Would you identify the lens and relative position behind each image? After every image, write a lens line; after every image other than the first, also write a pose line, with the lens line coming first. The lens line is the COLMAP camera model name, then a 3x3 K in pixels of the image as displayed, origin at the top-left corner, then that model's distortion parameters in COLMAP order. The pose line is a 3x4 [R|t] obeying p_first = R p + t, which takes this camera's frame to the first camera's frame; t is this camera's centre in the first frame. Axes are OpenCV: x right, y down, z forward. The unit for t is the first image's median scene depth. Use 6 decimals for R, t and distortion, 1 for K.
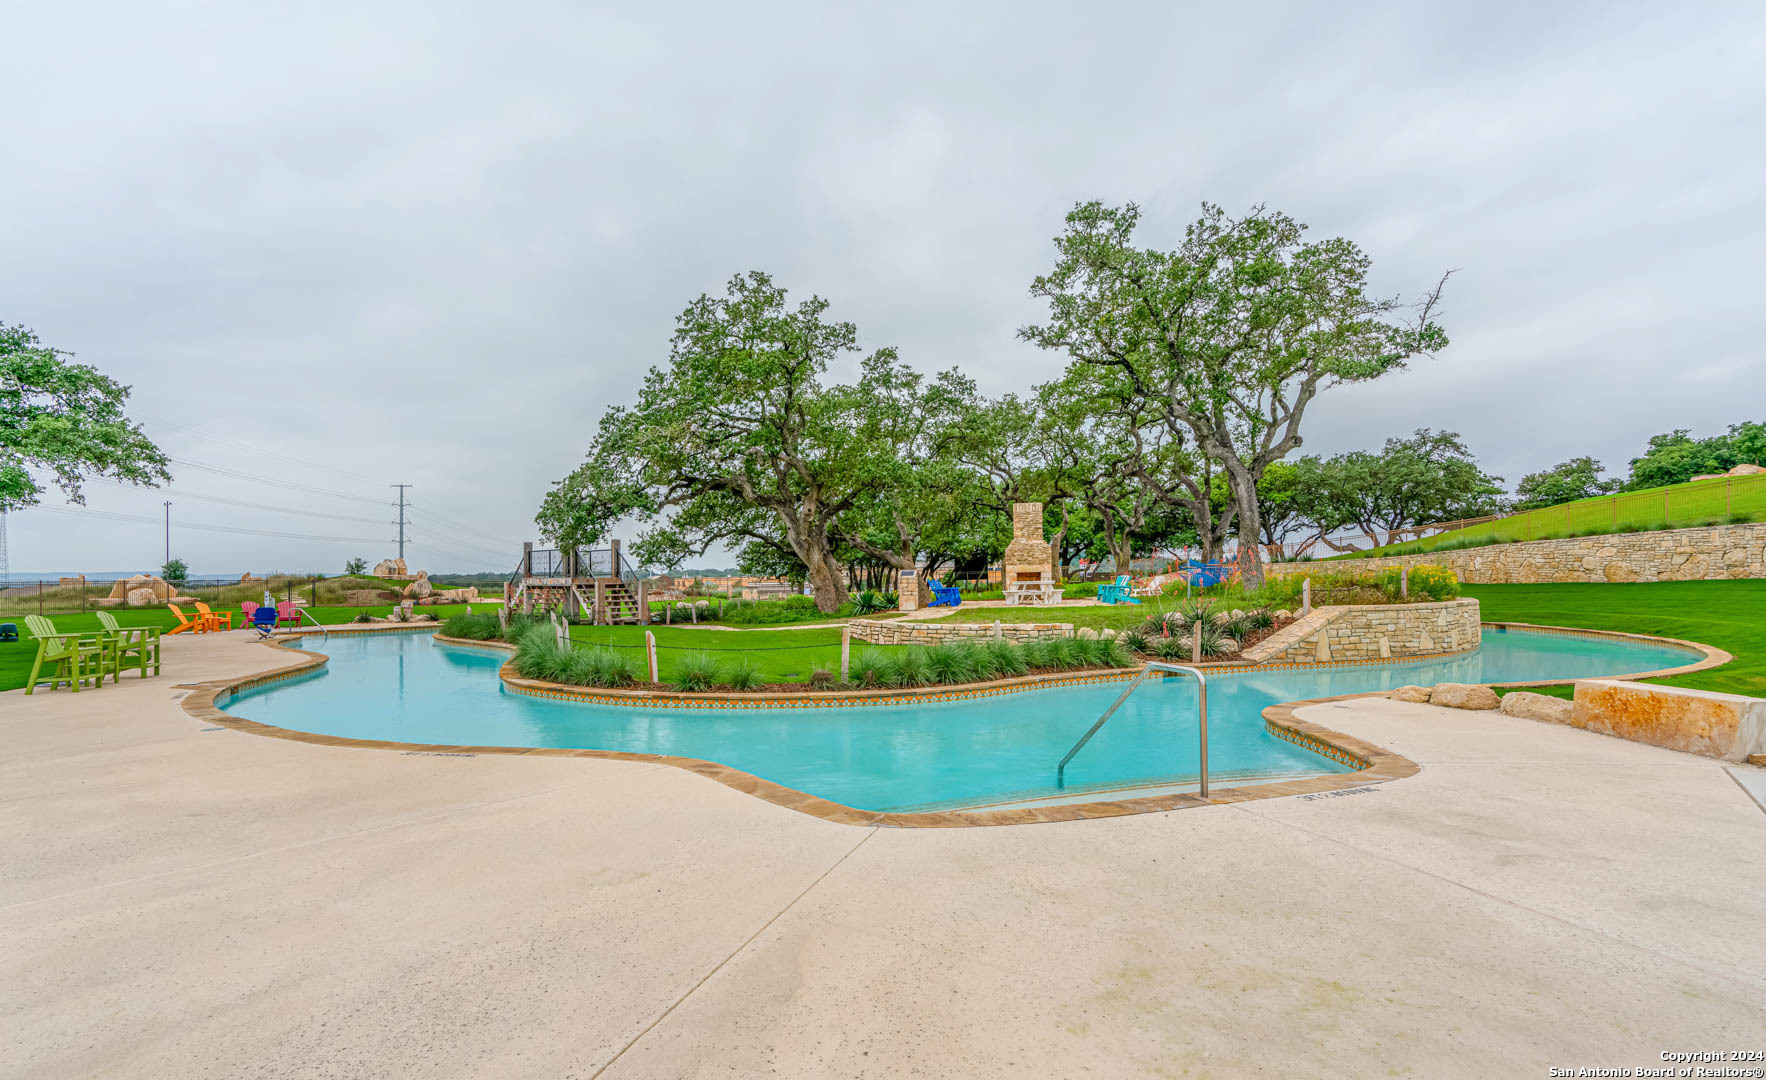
lens RADIAL K [[849.4, 0, 885.8], [0, 849.4, 571.6], [0, 0, 1]] dist [-0.002523, -0.000784]
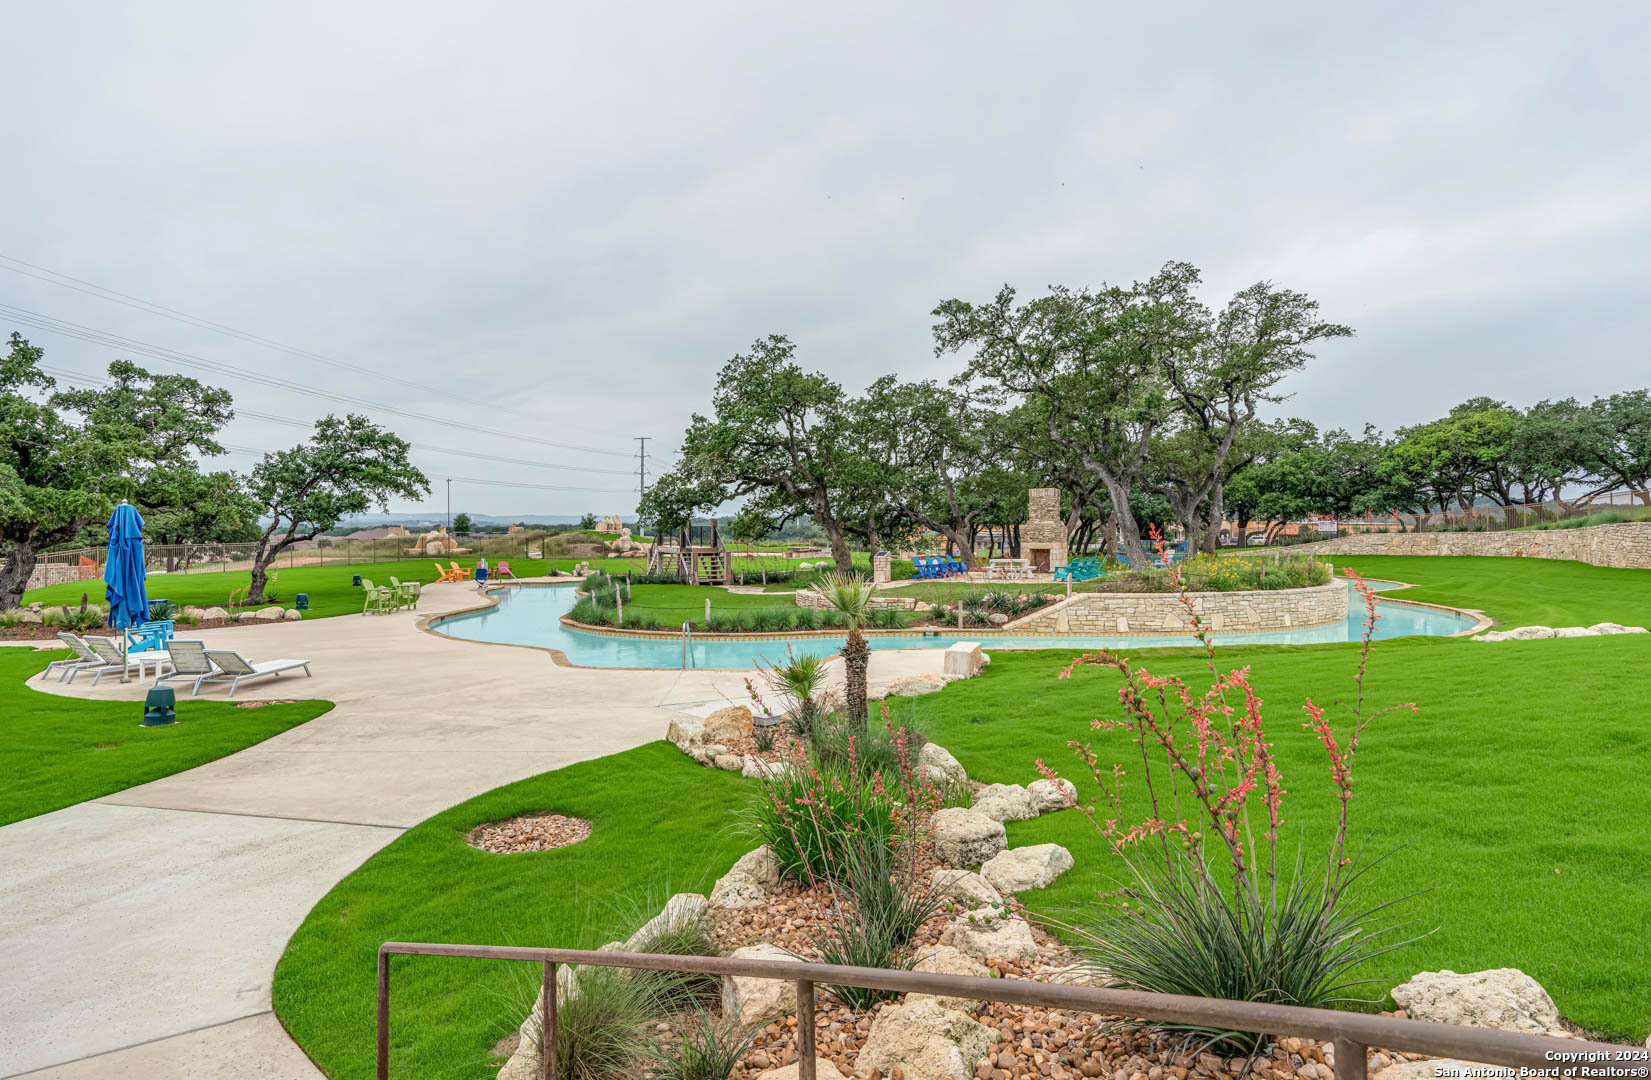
lens RADIAL K [[957.8, 0, 819.0], [0, 957.8, 530.8], [0, 0, 1]] dist [0.001625, 0.001892]
pose [[0.938256, 0.012220, -0.345727, 0.486330], [-0.006524, 0.999823, 0.017636, -0.064685], [0.345881, -0.014291, 0.938170, -0.470142]]
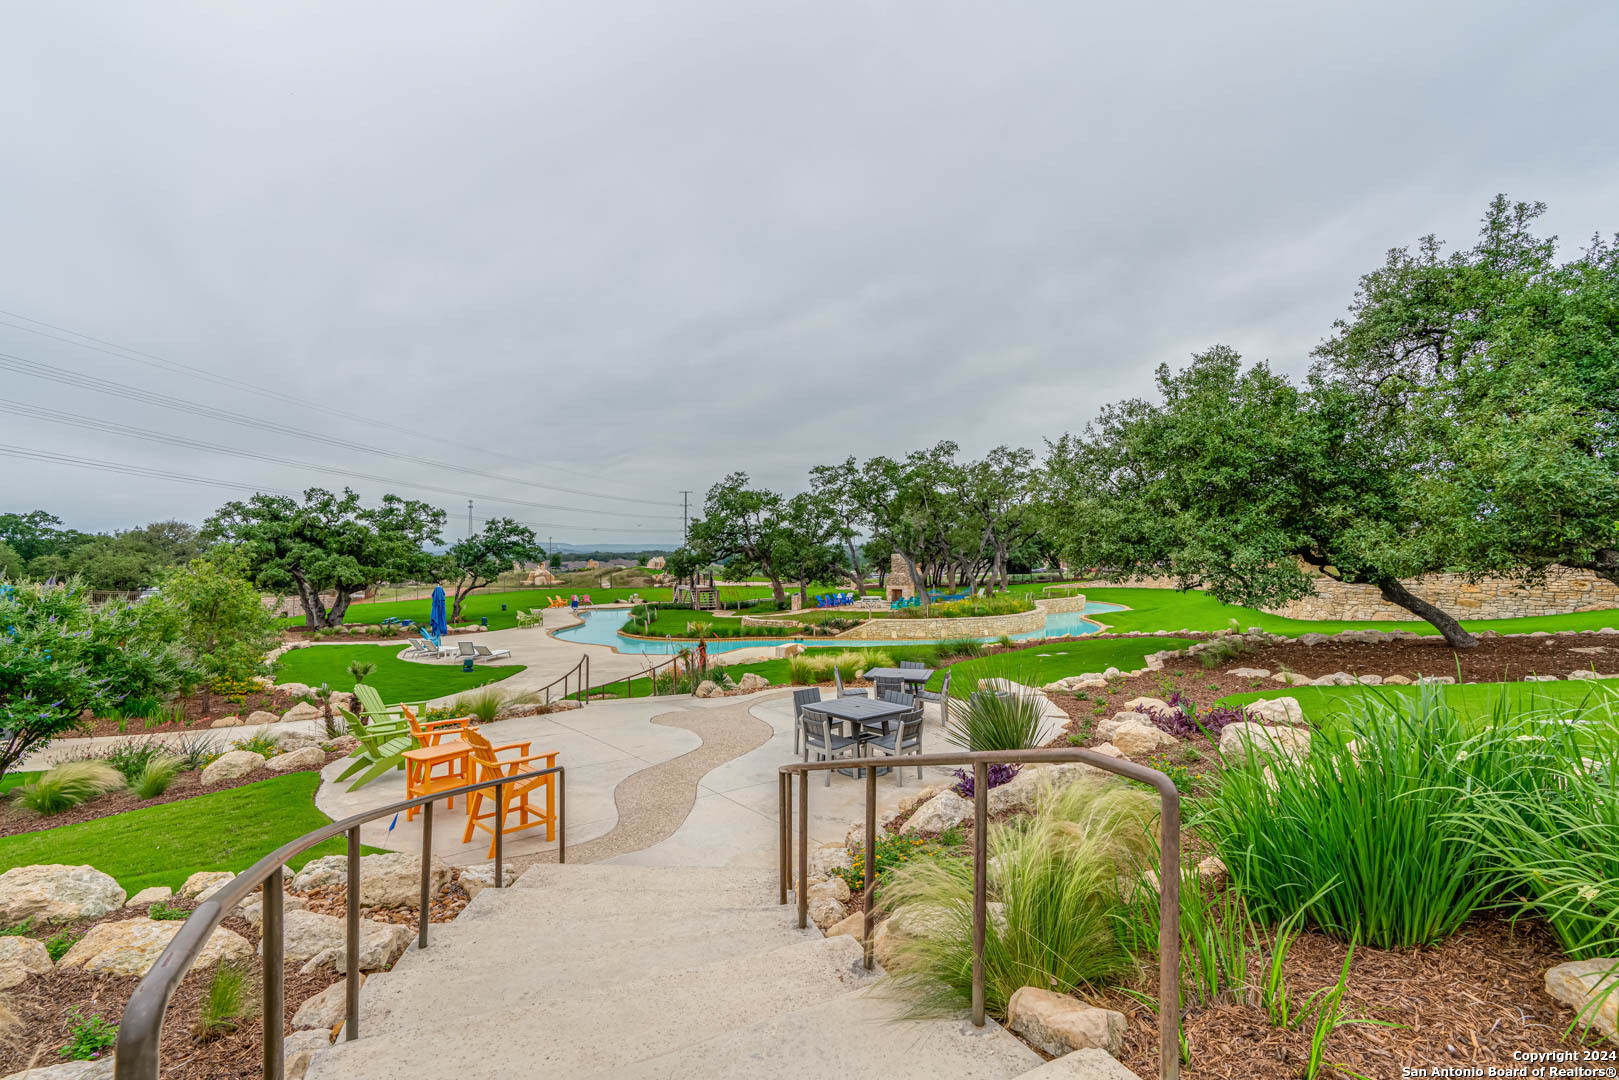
lens RADIAL K [[757.0, 0, 812.7], [0, 757.0, 546.6], [0, 0, 1]] dist [-0.000119, -0.000075]
pose [[0.930065, 0.007751, -0.367314, 0.917638], [-0.005882, 0.999963, 0.006207, -0.157204], [0.367348, -0.003612, 0.930076, -1.038012]]
